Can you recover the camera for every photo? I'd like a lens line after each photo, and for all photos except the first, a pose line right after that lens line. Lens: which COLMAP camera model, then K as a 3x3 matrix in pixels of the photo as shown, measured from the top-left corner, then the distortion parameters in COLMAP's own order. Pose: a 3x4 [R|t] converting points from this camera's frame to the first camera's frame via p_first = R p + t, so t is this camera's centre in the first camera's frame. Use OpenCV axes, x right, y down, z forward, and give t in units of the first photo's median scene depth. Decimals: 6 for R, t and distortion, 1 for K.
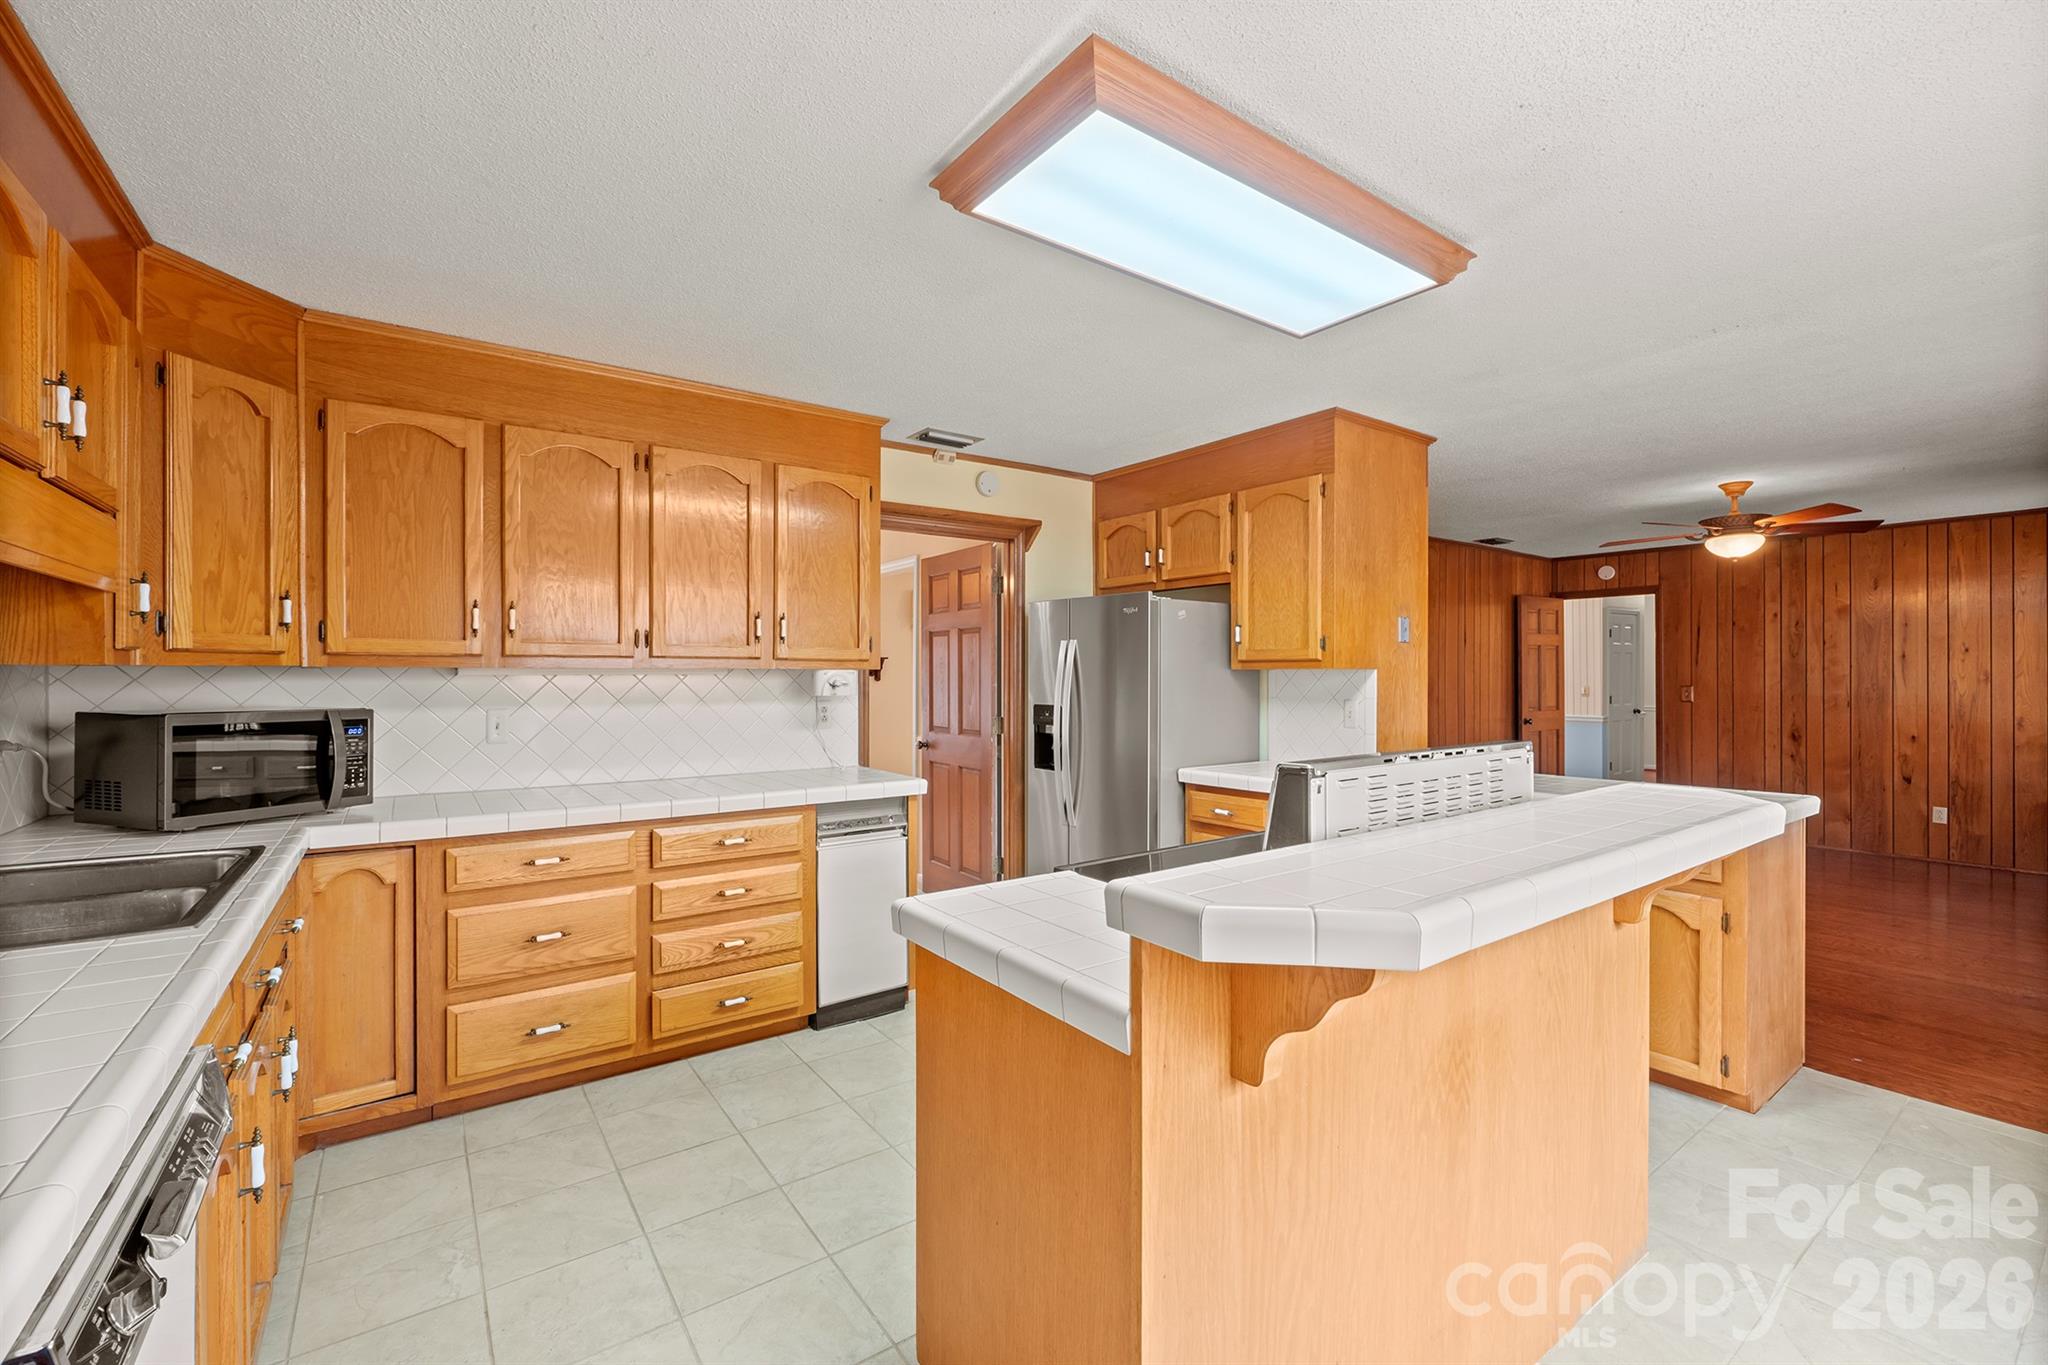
lens RADIAL K [[859.5, 0, 1035.9], [0, 859.5, 677.9], [0, 0, 1]] dist [-0.006454, -0.000250]
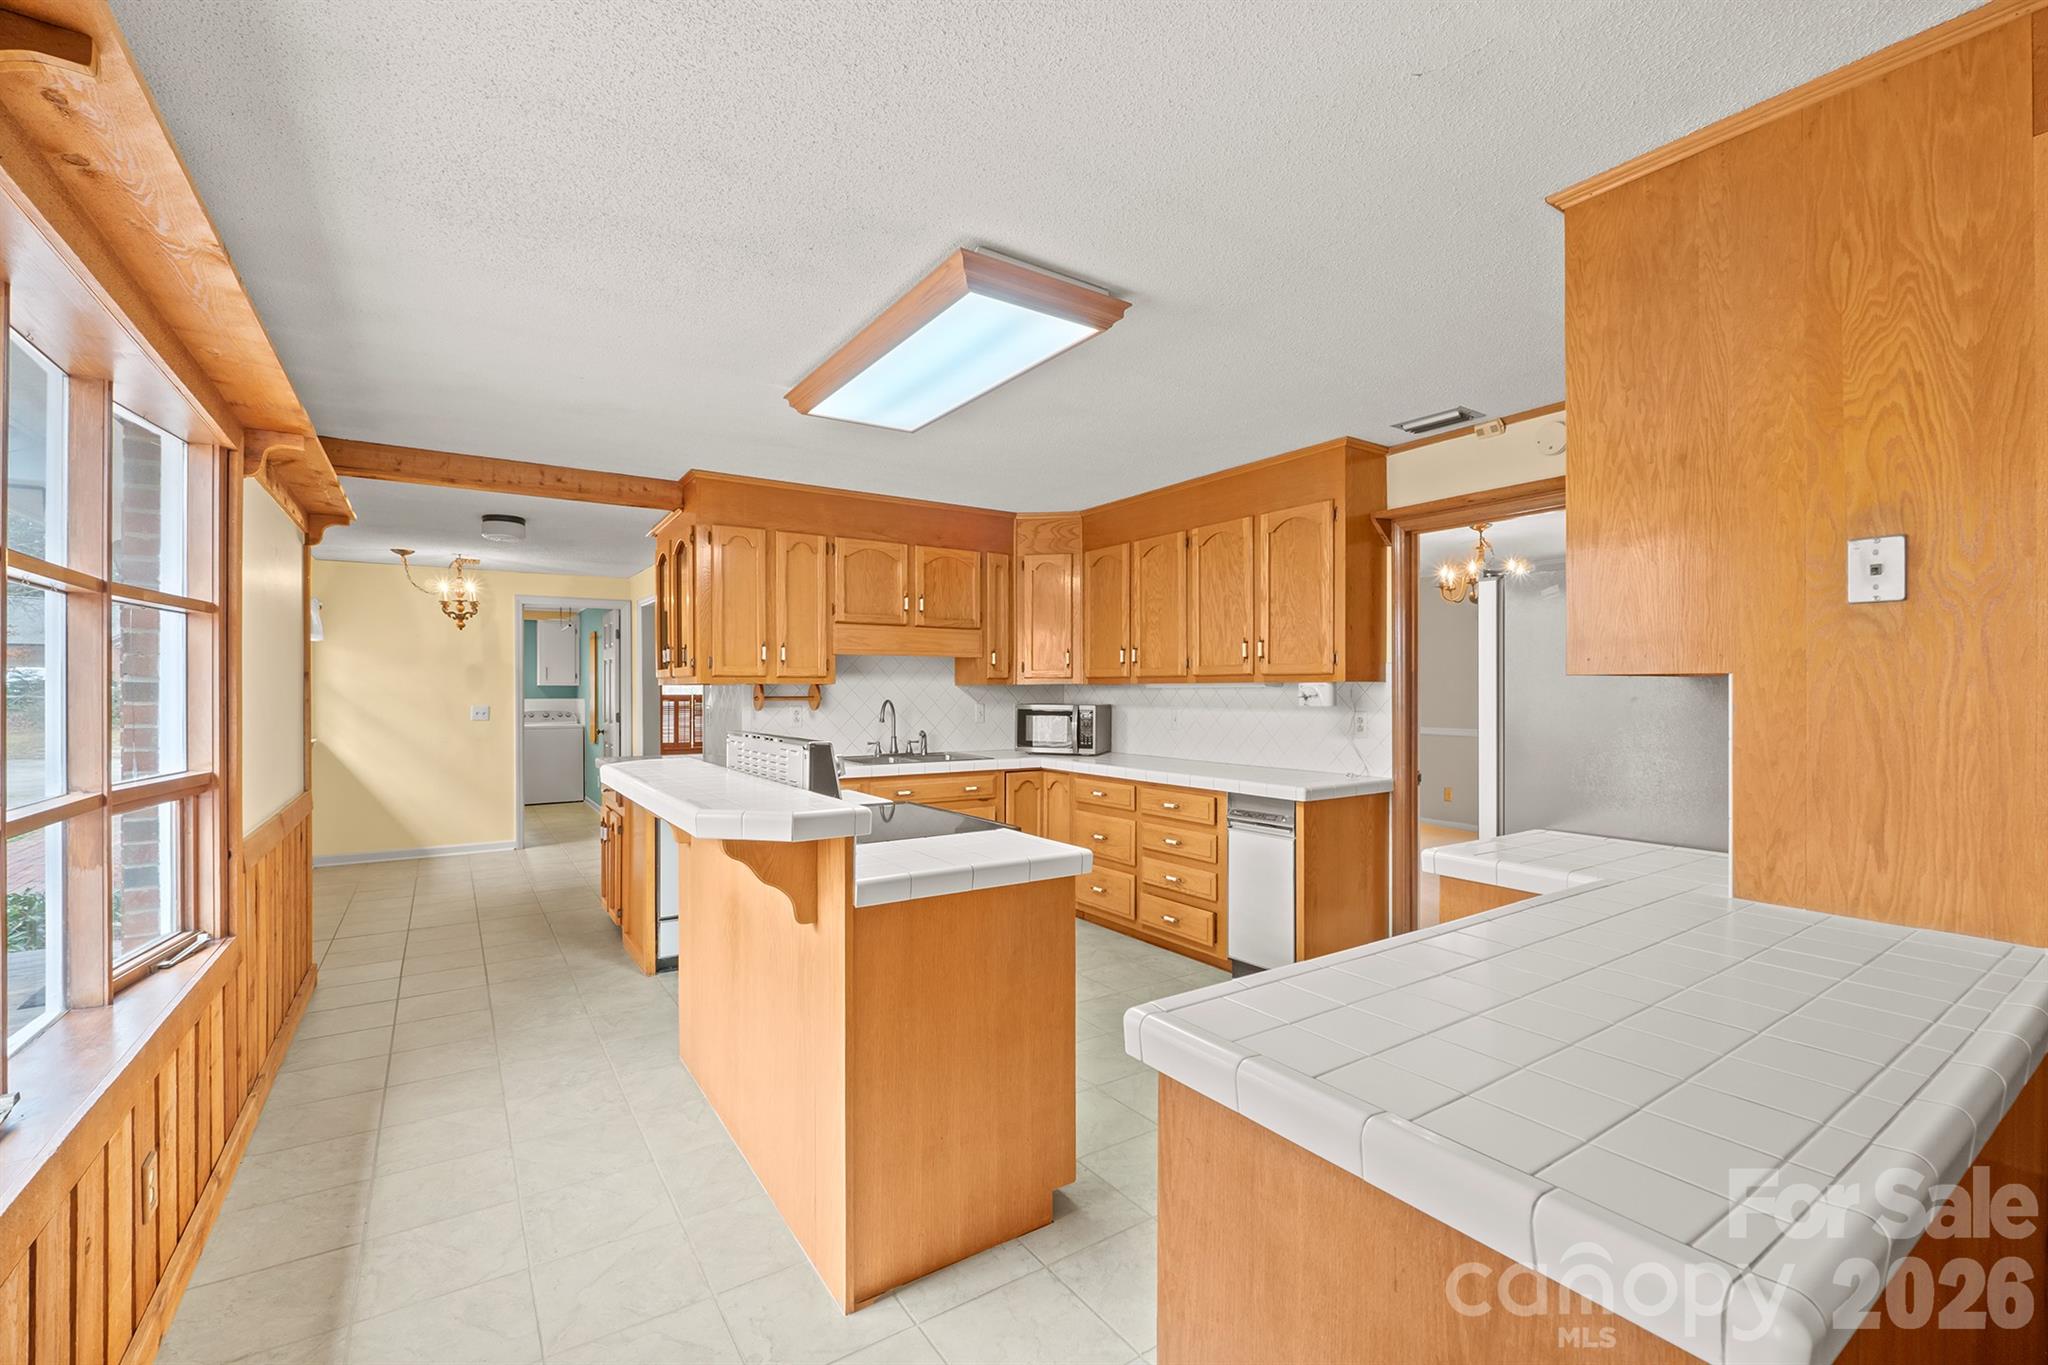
lens RADIAL K [[859.5, 0, 1017.6], [0, 859.5, 689.9], [0, 0, 1]] dist [-0.006454, -0.000250]
pose [[-0.037912, 0.000731, -0.999281, 0.890259], [-0.000755, 0.999999, 0.000761, -0.001037], [0.999281, 0.000784, -0.037912, 0.668943]]
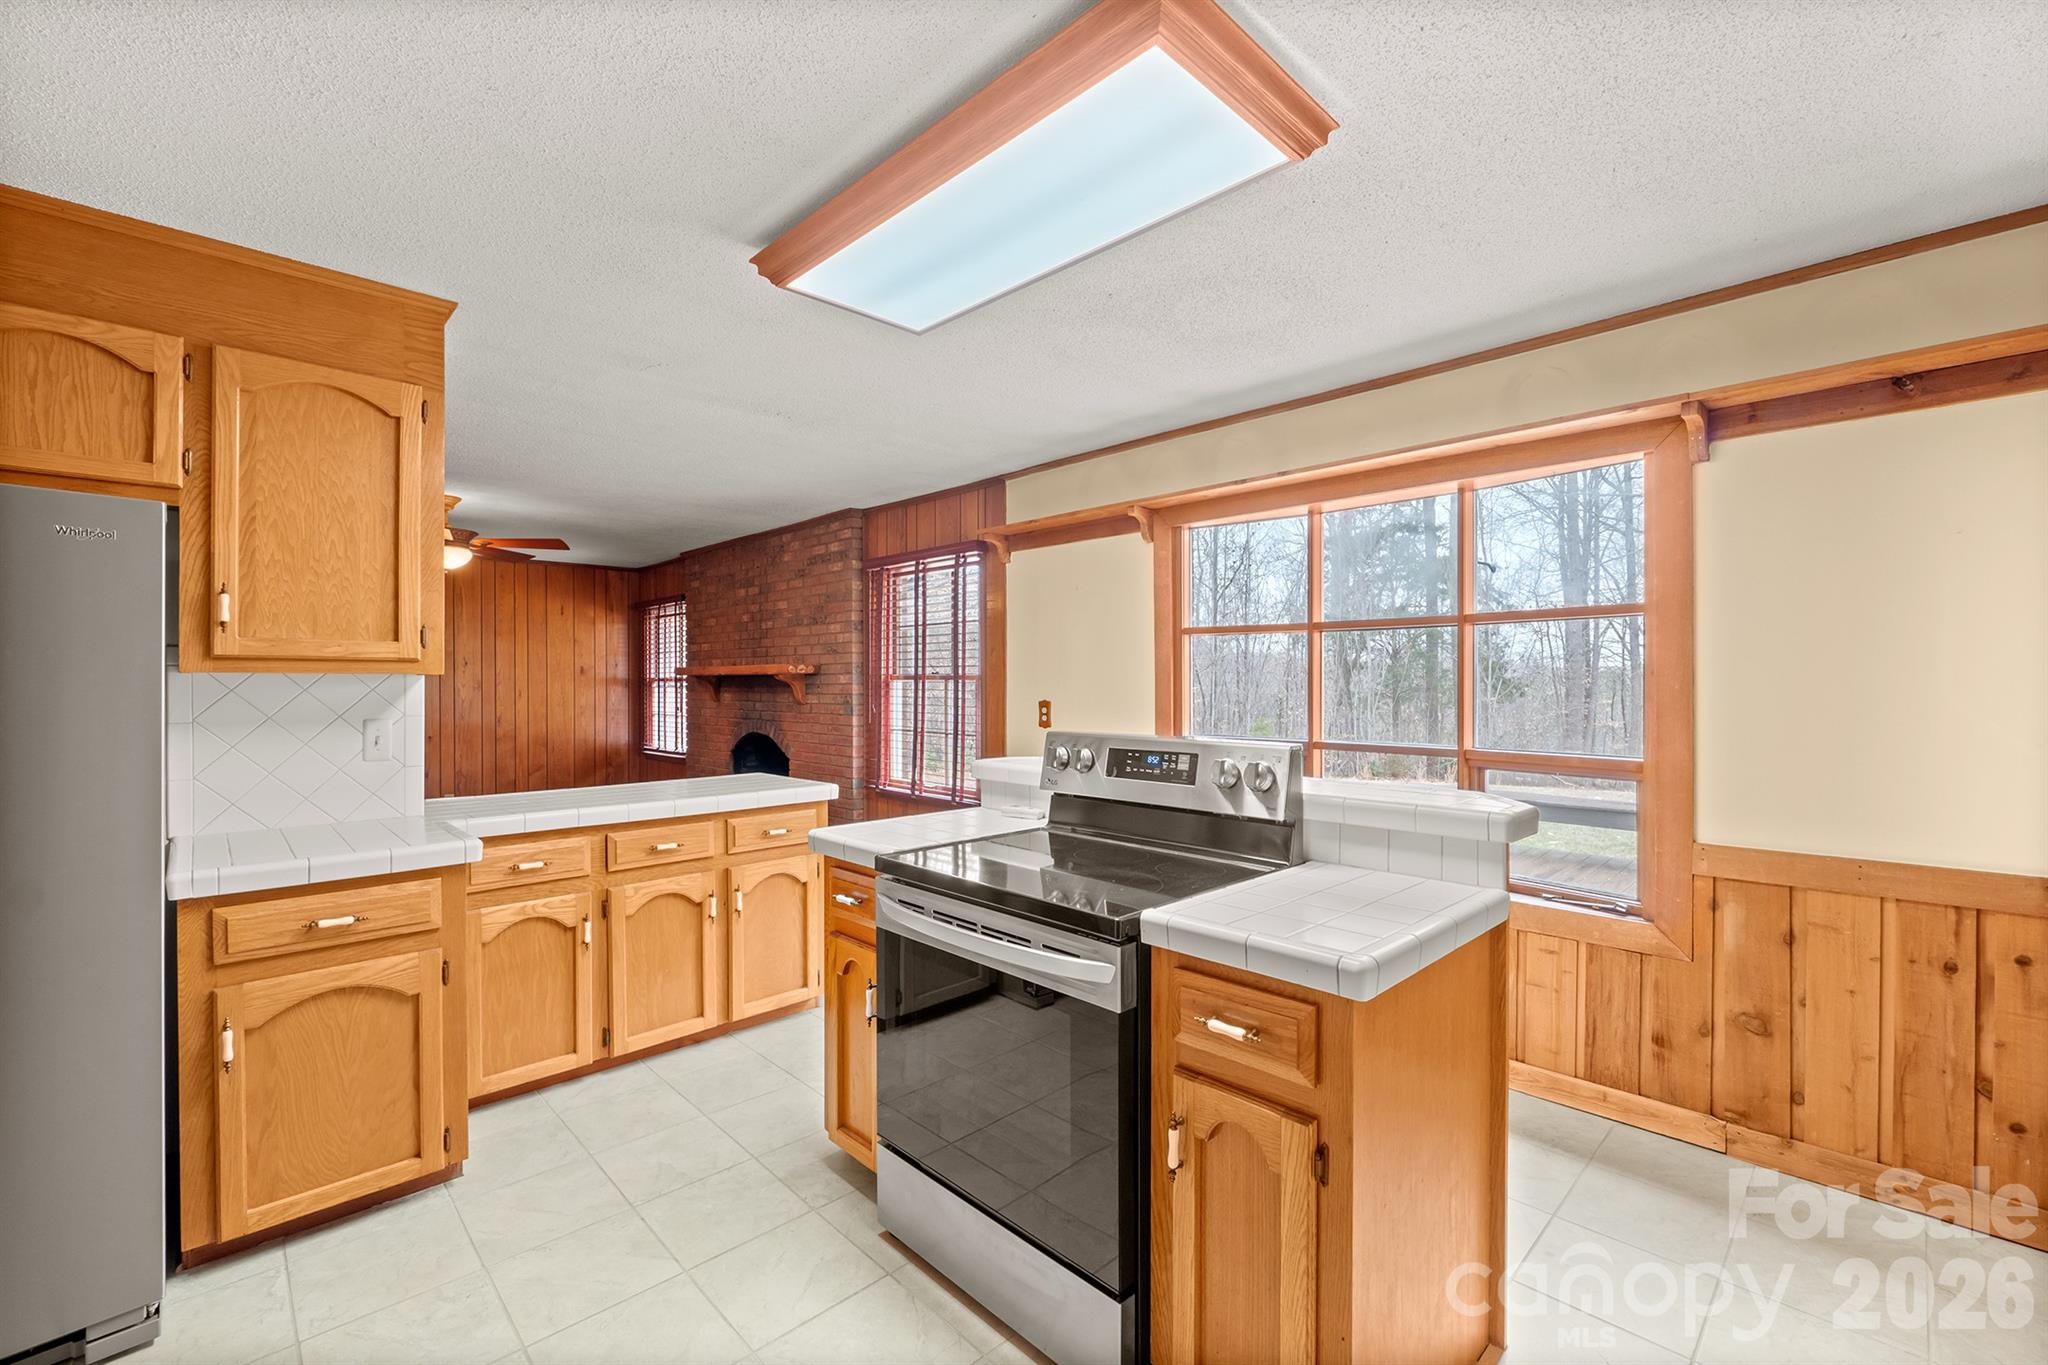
lens RADIAL K [[859.5, 0, 1025.1], [0, 859.5, 691.1], [0, 0, 1]] dist [-0.006454, -0.000250]
pose [[-0.142856, -0.005362, 0.989729, -0.407370], [-0.002339, 0.999984, 0.005080, -0.001156], [-0.989741, -0.001590, -0.142867, 0.626235]]
